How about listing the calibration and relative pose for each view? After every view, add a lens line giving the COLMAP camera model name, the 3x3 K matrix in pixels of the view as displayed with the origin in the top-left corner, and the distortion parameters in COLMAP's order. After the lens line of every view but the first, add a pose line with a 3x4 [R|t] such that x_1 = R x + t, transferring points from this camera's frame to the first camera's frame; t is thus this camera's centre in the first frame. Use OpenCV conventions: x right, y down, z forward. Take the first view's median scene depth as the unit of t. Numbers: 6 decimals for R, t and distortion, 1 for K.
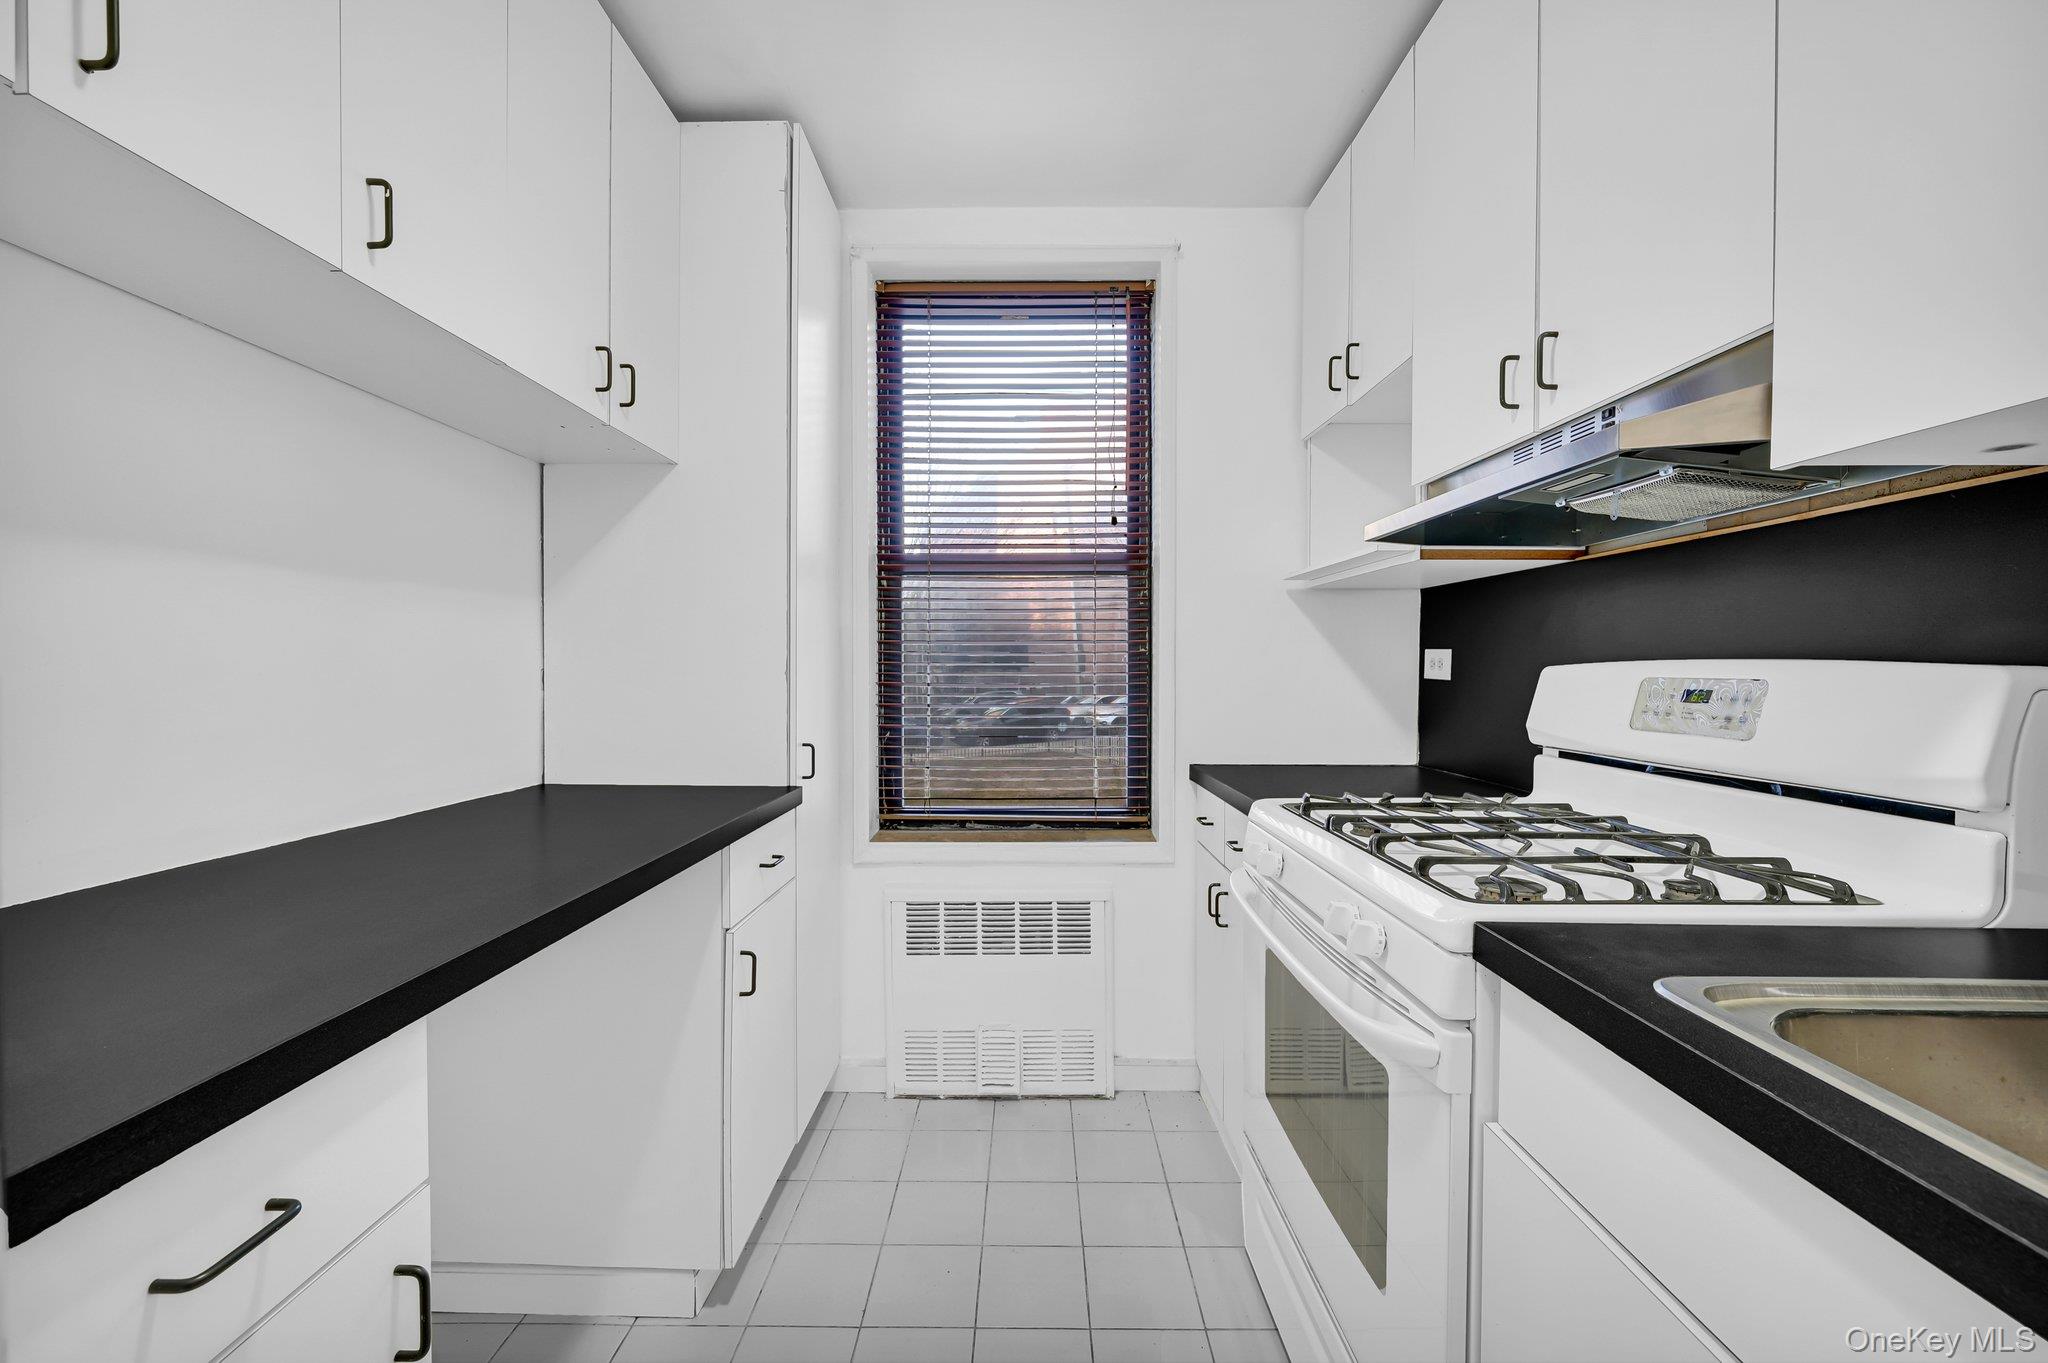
lens RADIAL K [[882.3, 0, 1011.1], [0, 882.3, 682.5], [0, 0, 1]] dist [-0.001122, 0.001058]
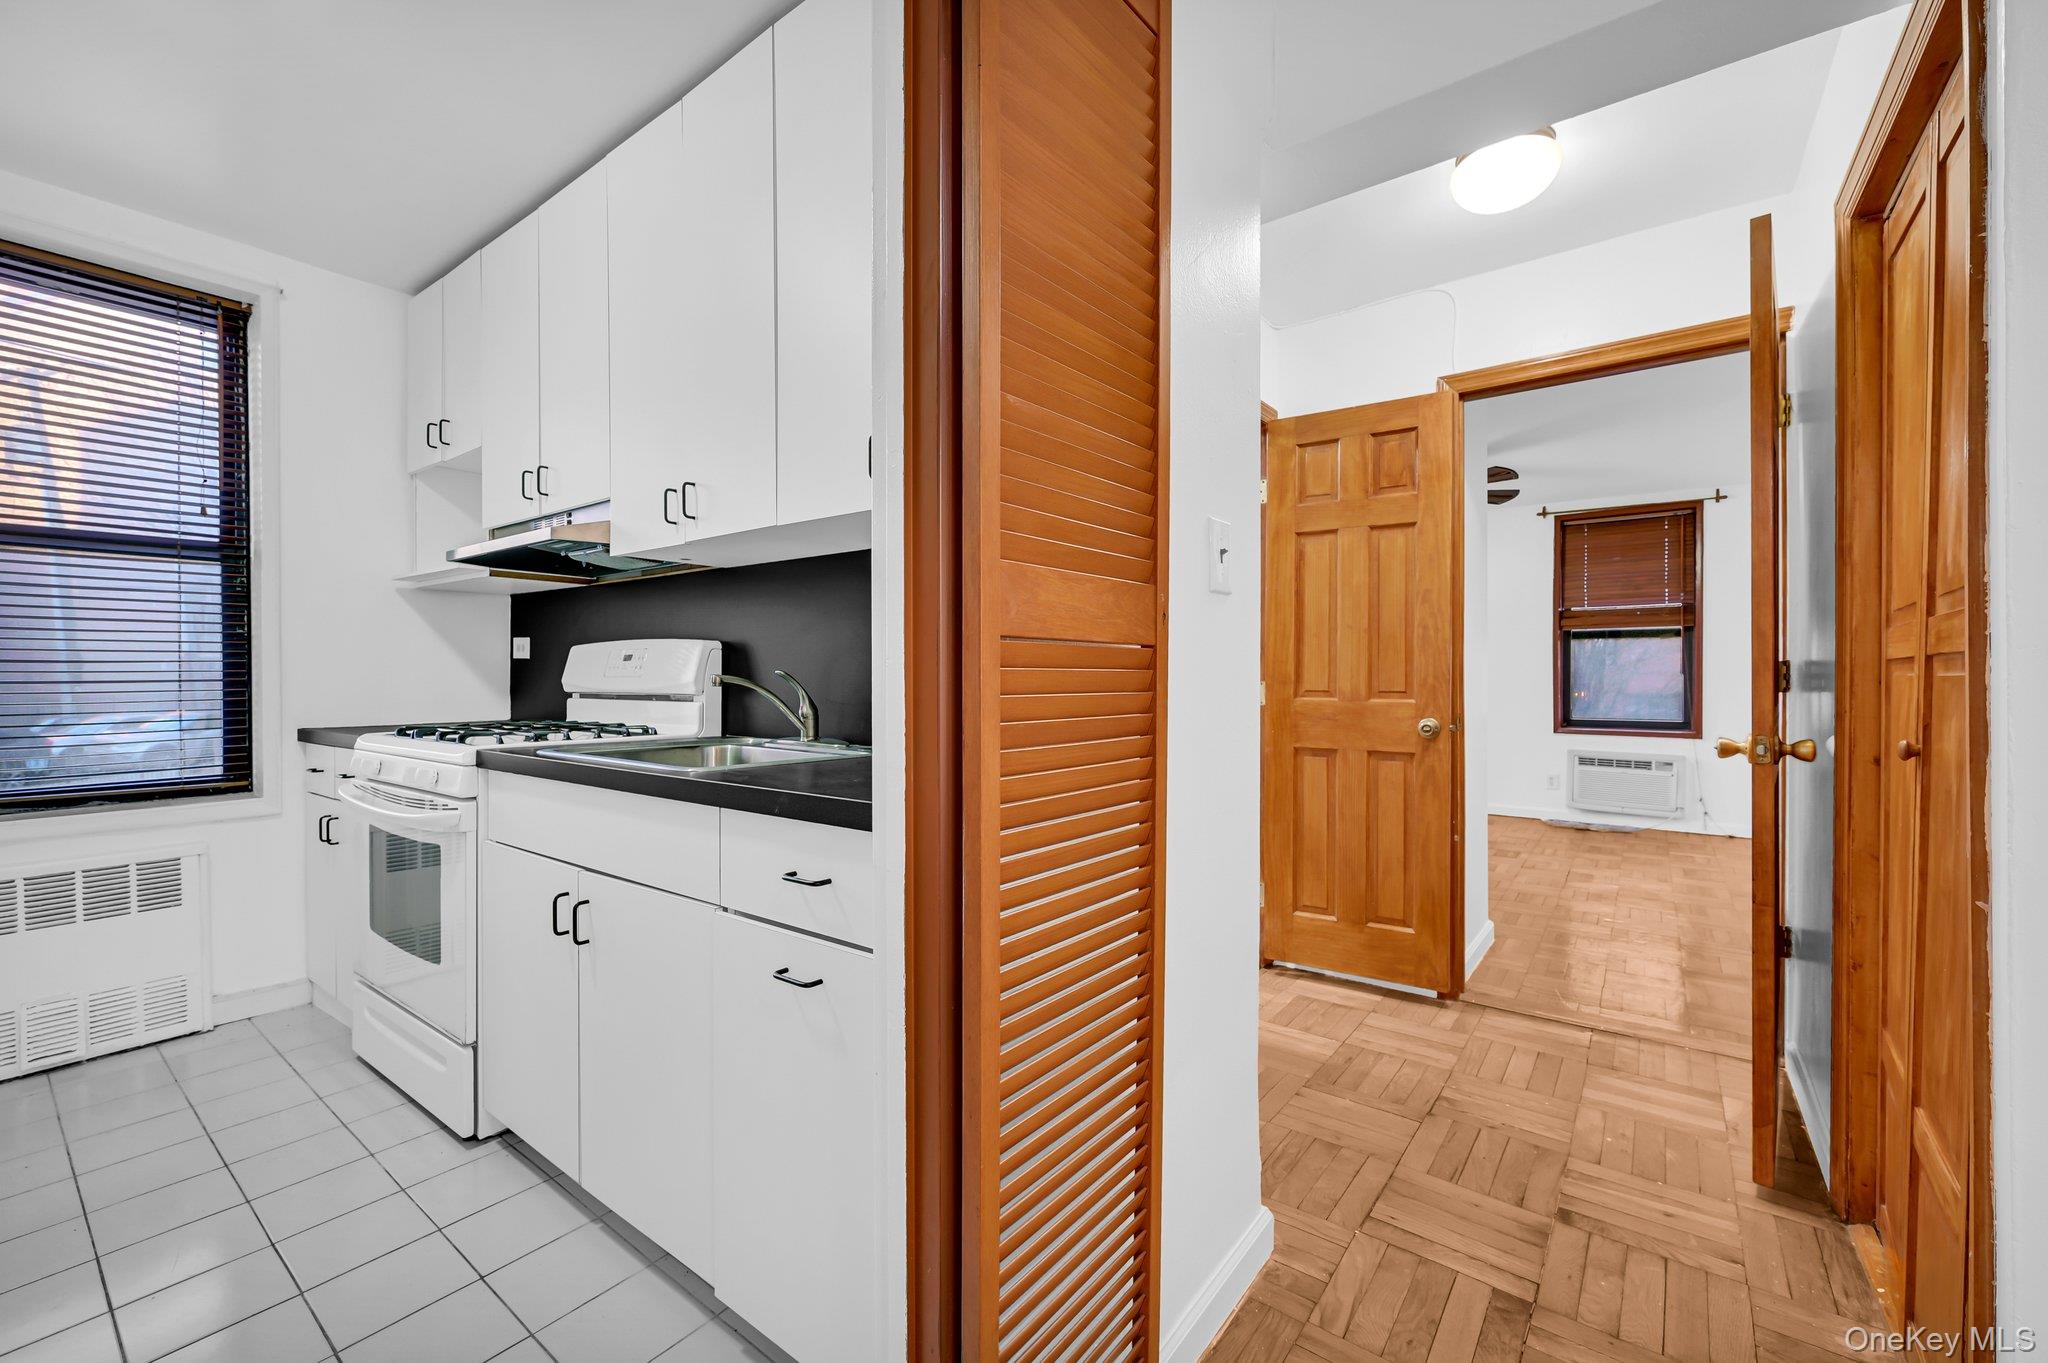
lens RADIAL K [[828.0, 0, 1028.1], [0, 828.0, 678.2], [0, 0, 1]] dist [-0.002152, 0.001145]
pose [[0.596366, -0.005496, 0.802694, -0.106429], [0.013508, 0.999904, -0.003190, 0.043192], [-0.802599, 0.012745, 0.596383, -0.462817]]
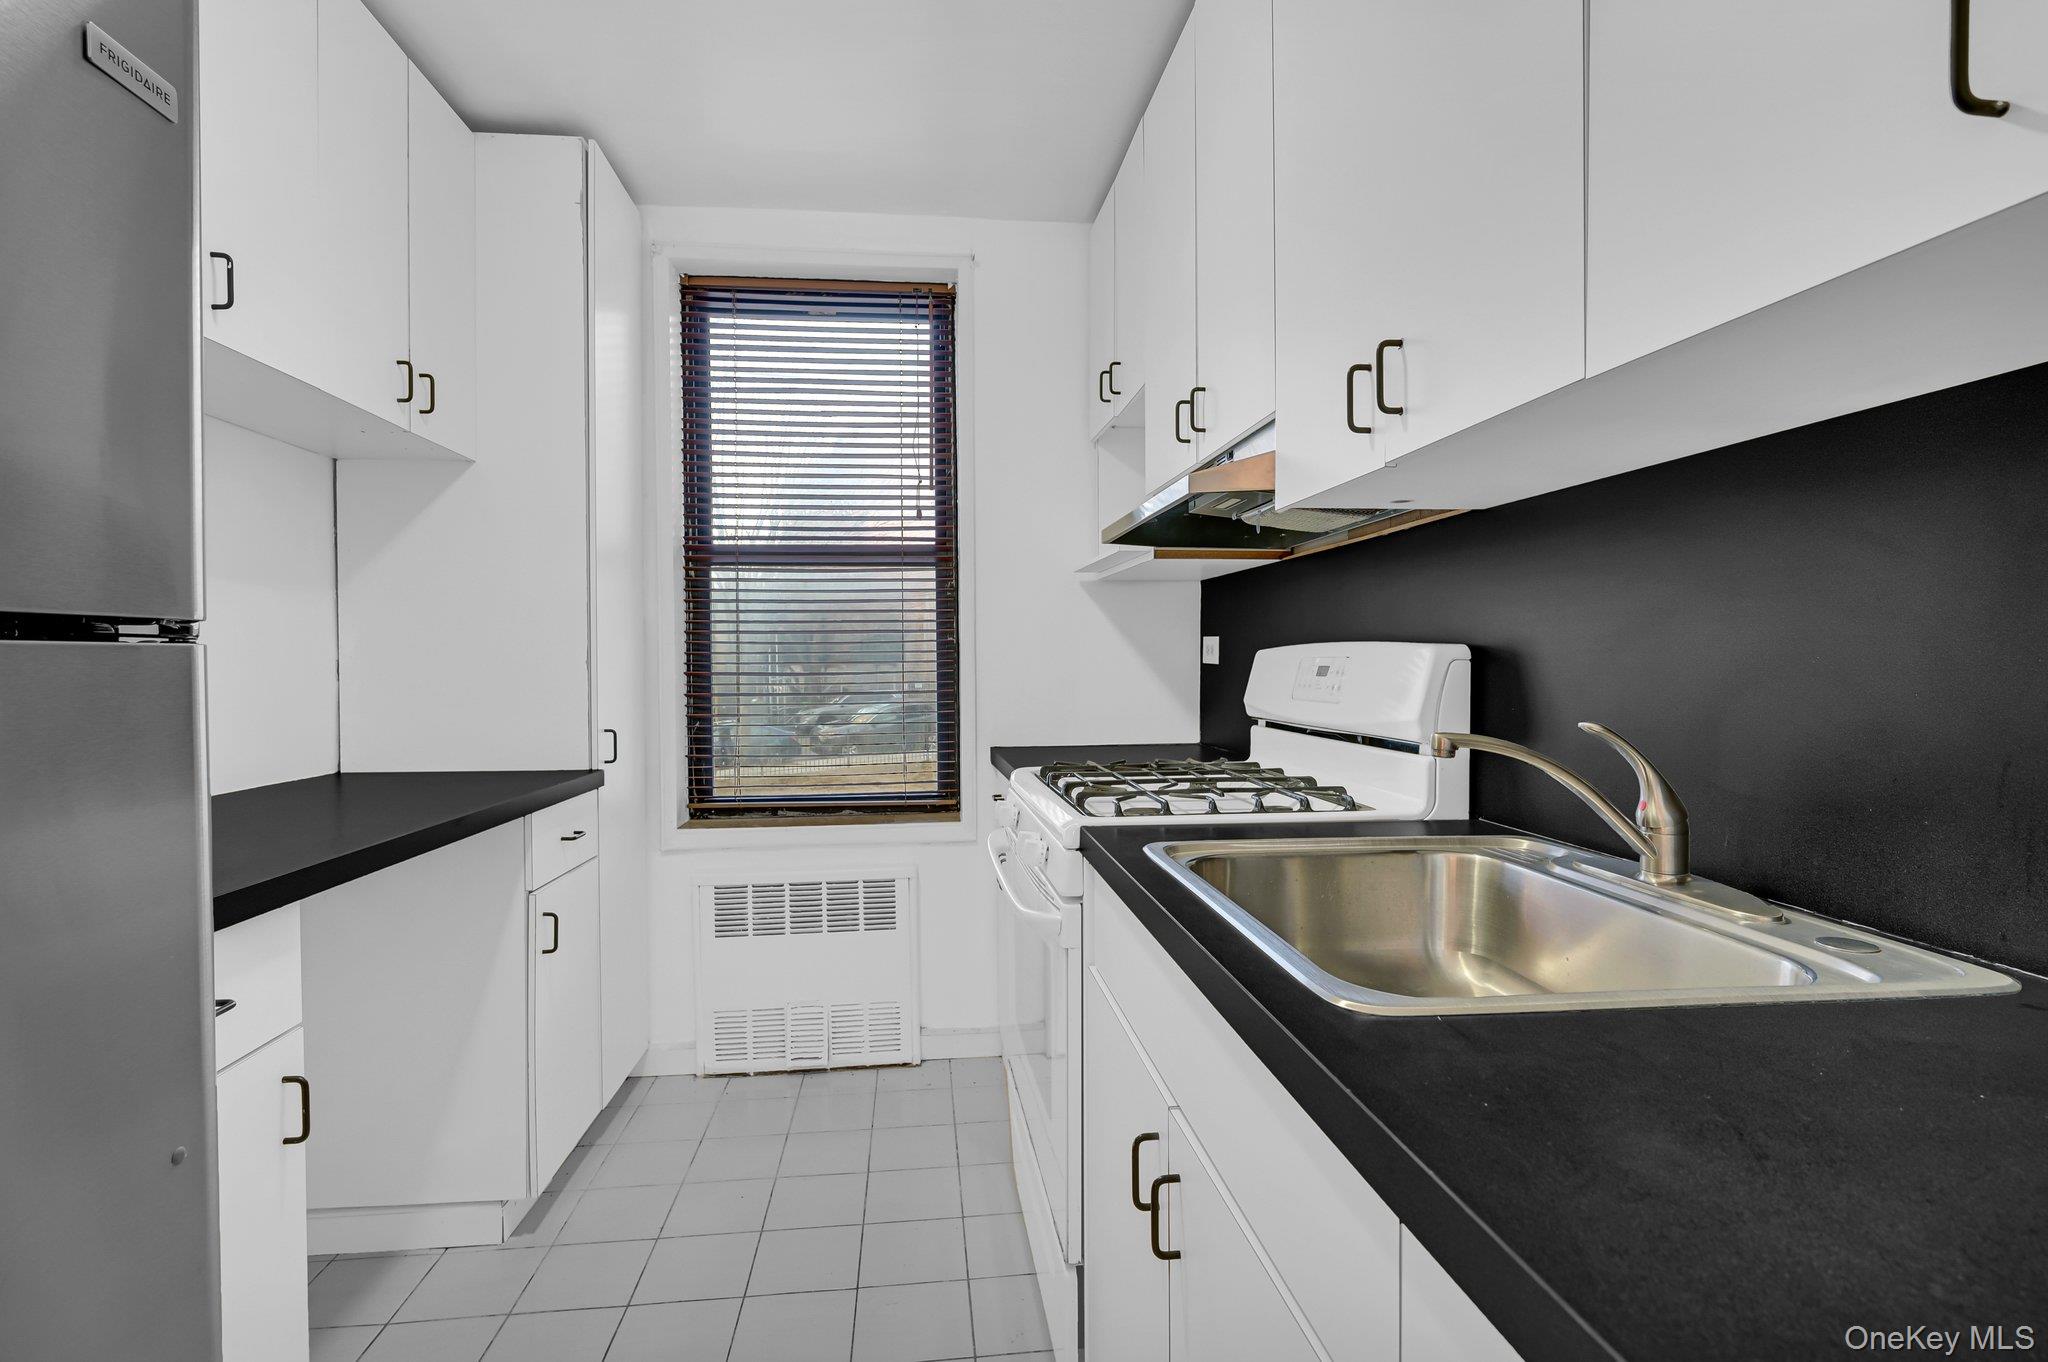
lens RADIAL K [[1021.4, 0, 1004.7], [0, 1021.4, 681.1], [0, 0, 1]] dist [0.005388, -0.000792]
pose [[0.992349, -0.010534, 0.123015, 0.072613], [0.010329, 0.999944, 0.002307, 0.011718], [-0.123032, -0.001019, 0.992402, -0.221375]]
